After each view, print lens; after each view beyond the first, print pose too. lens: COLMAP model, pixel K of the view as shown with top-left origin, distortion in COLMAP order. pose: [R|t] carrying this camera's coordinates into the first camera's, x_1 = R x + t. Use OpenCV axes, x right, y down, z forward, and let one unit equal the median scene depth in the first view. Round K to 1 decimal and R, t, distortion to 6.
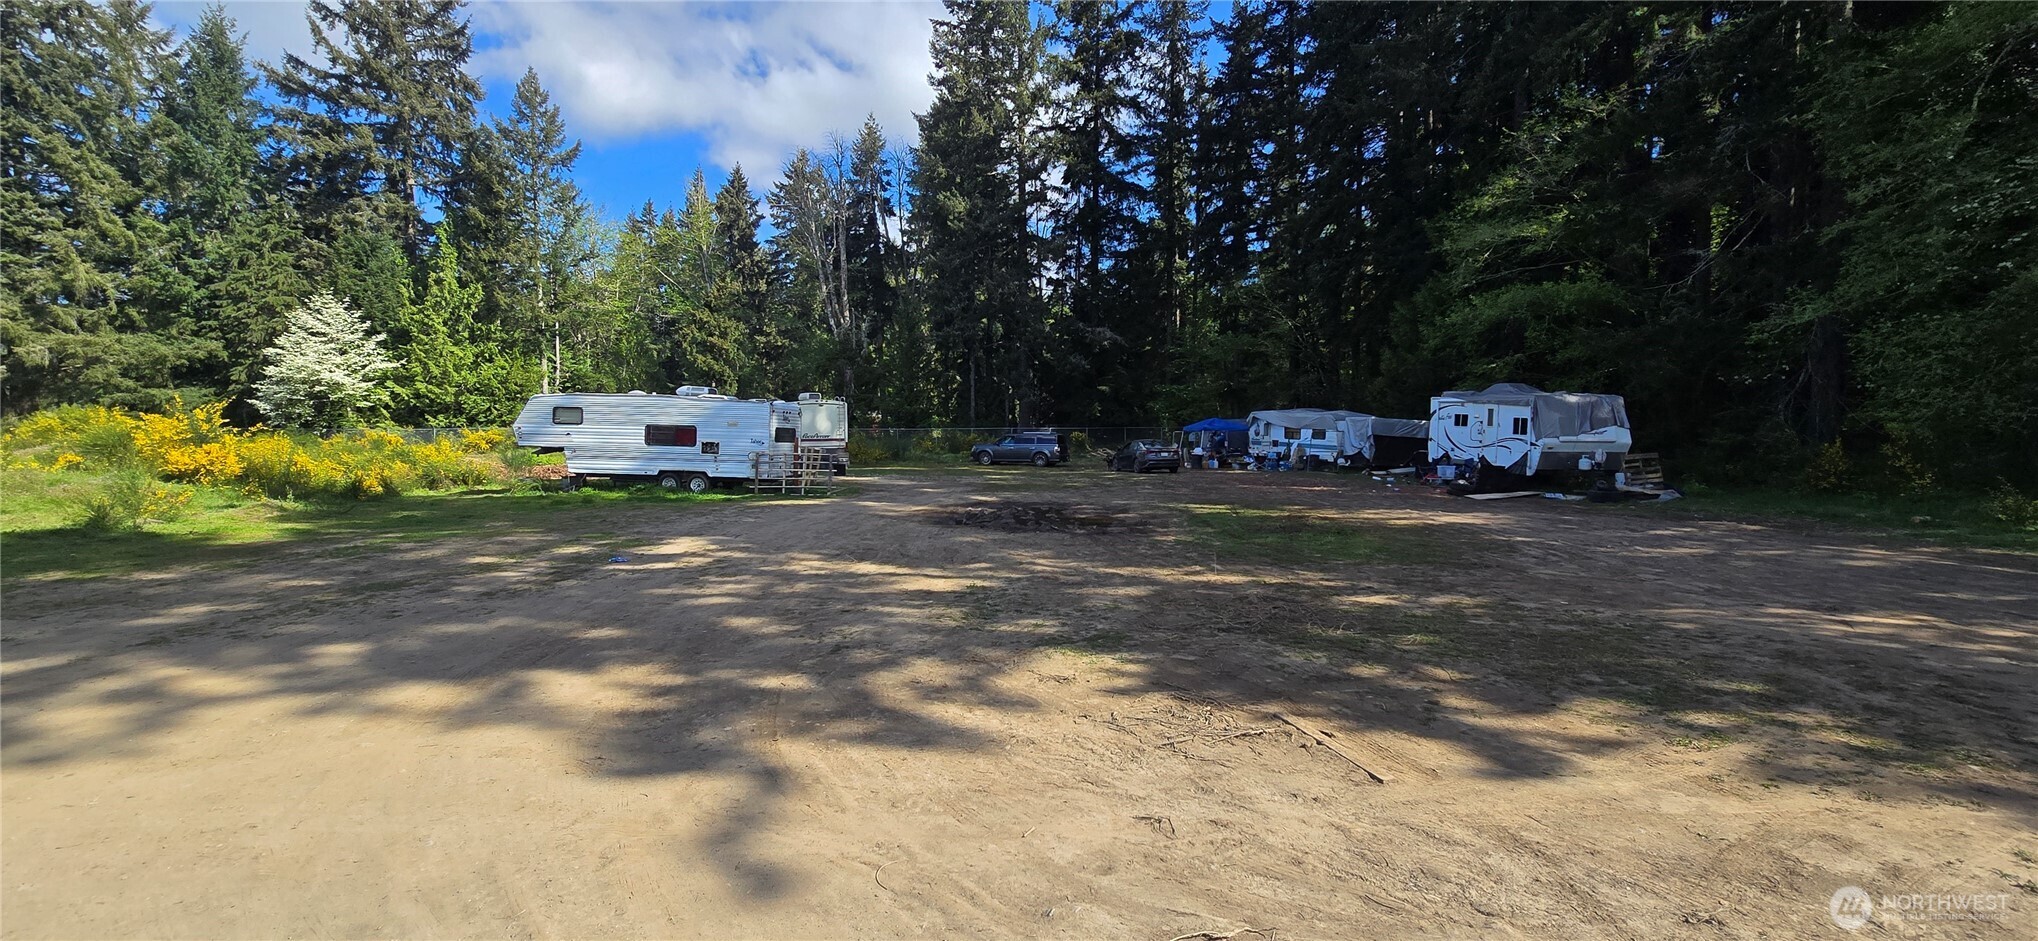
lens RADIAL K [[828.0, 0, 1019.0], [0, 828.0, 470.5], [0, 0, 1]] dist [-0.002389, 0.000329]
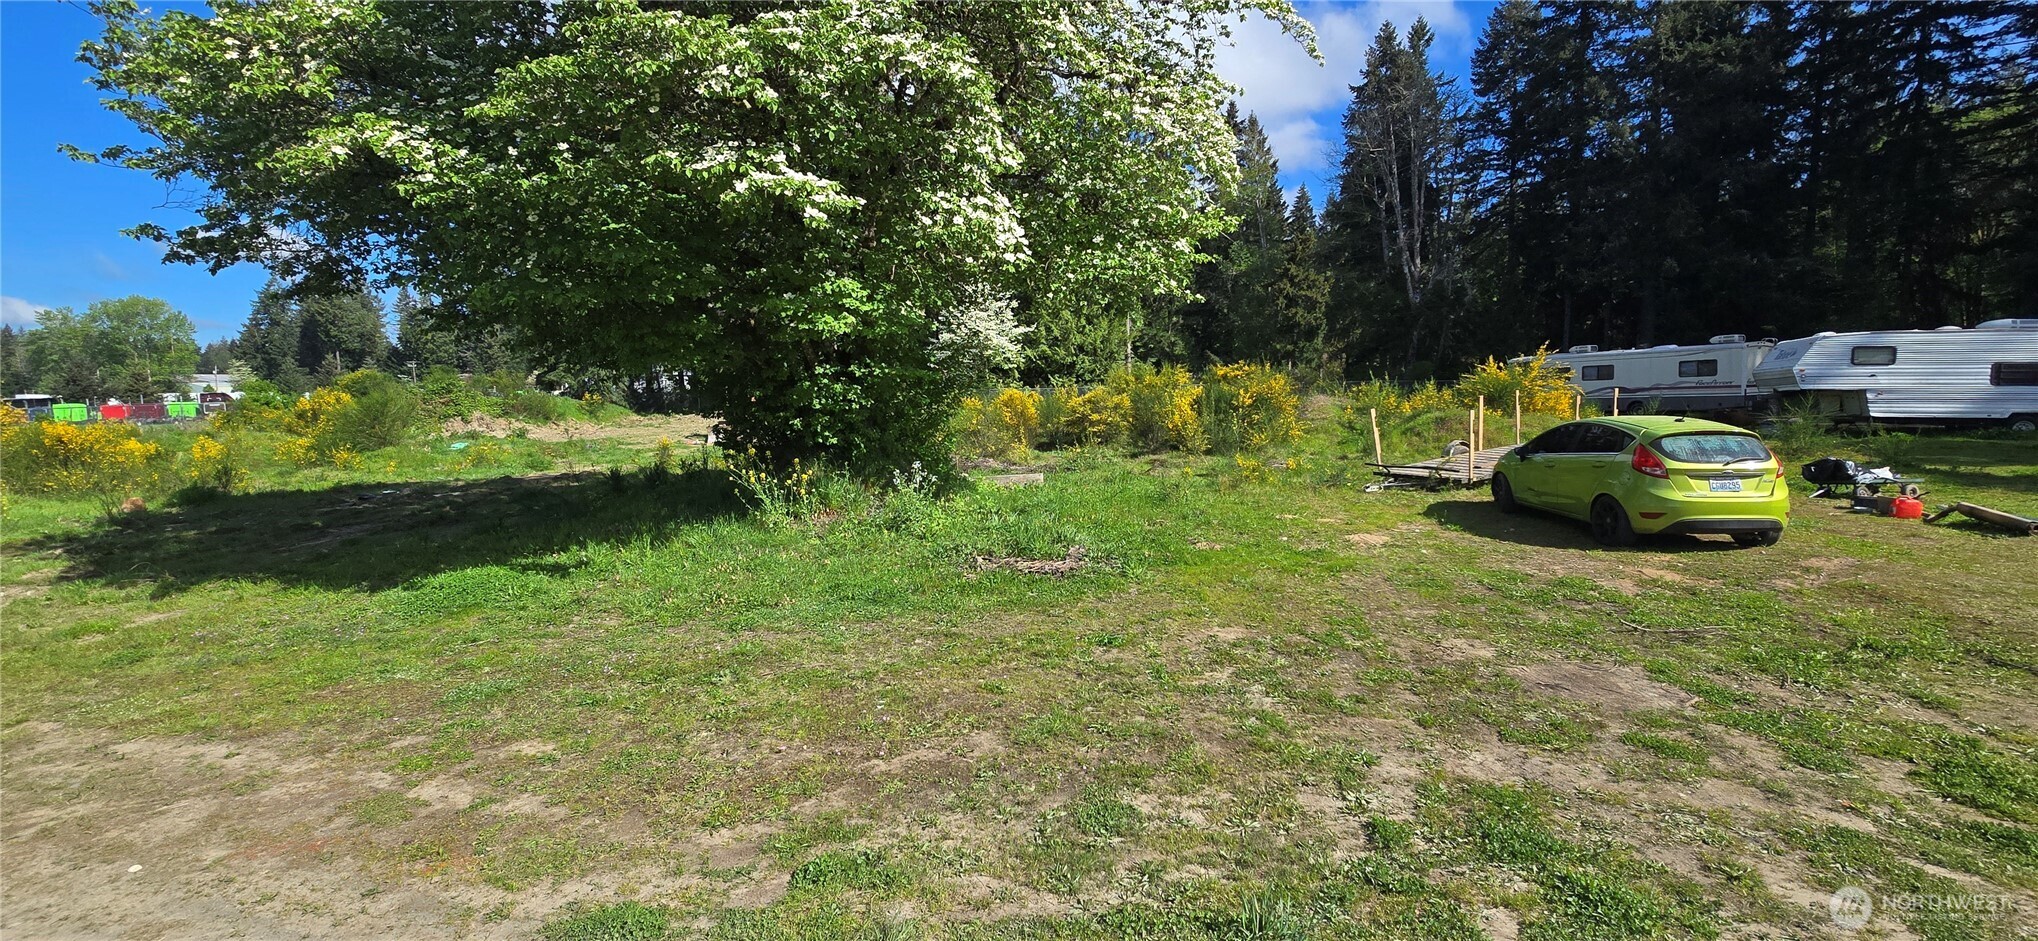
lens RADIAL K [[828.0, 0, 1019.0], [0, 828.0, 470.5], [0, 0, 1]] dist [-0.002389, 0.000329]
pose [[0.946092, 0.013403, -0.323620, -1.123074], [0.003426, 0.998673, 0.051377, 0.012052], [0.323879, -0.049716, 0.944791, -0.208094]]
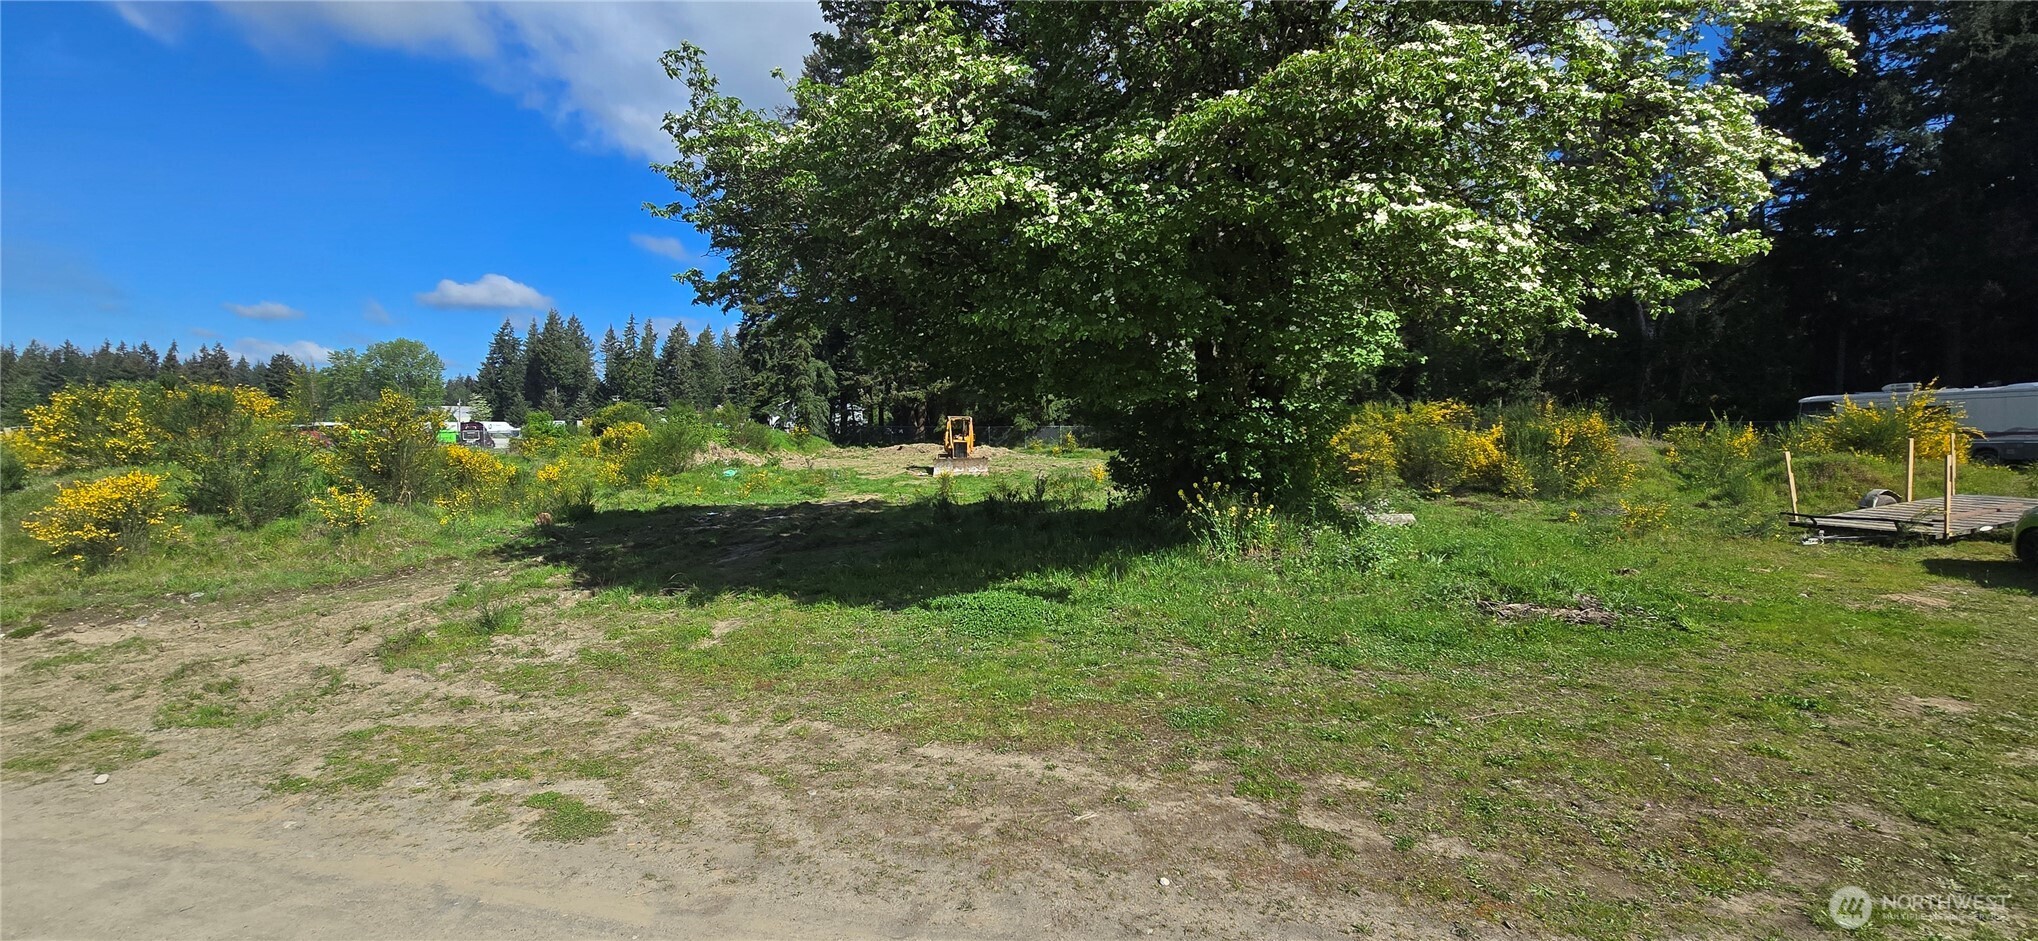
lens RADIAL K [[830.9, 0, 1019.3], [0, 830.9, 462.1], [0, 0, 1]] dist [0.000713, 0.000526]
pose [[0.880231, 0.011834, -0.474397, -1.293142], [-0.014602, 0.999891, -0.002150, 0.014926], [0.474320, 0.008820, 0.880308, -0.278549]]
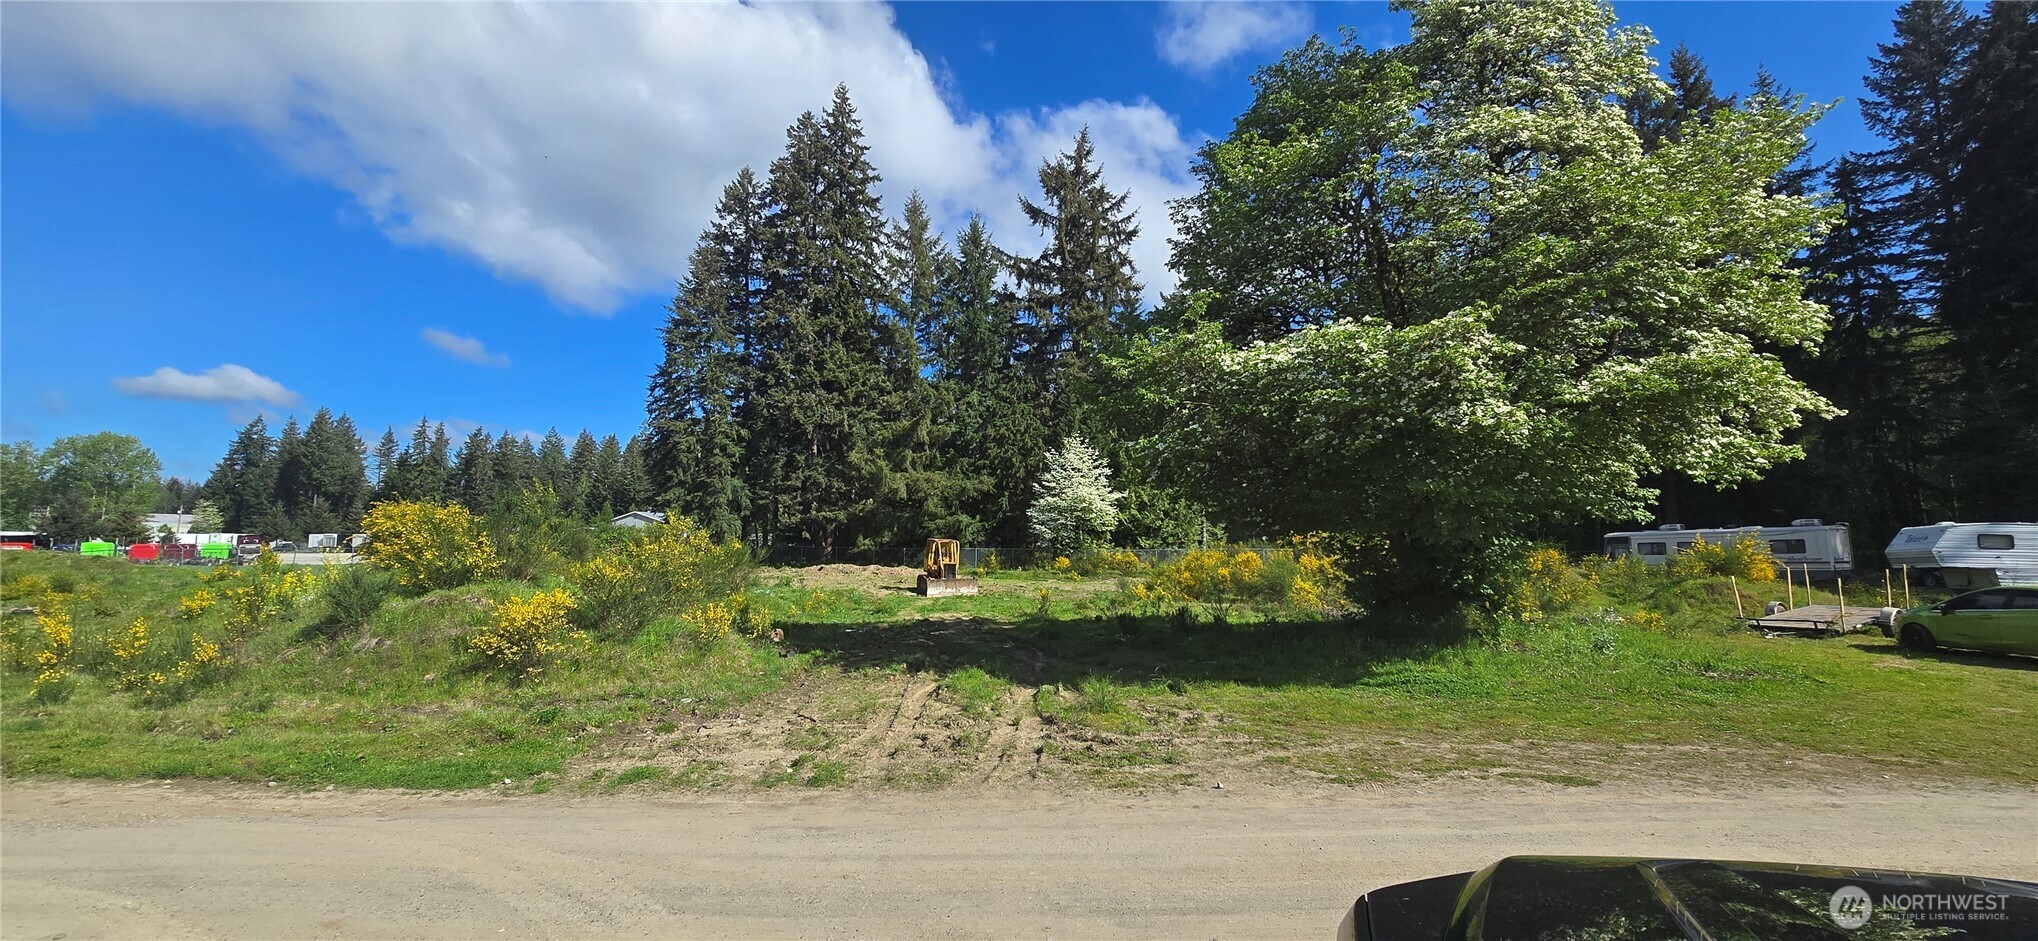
lens RADIAL K [[830.9, 0, 1019.3], [0, 830.9, 462.1], [0, 0, 1]] dist [0.000713, 0.000526]
pose [[0.965125, -0.024228, -0.260665, -1.621376], [-0.015658, 0.988583, -0.149861, 0.023498], [0.261320, 0.148716, 0.953727, -0.583394]]
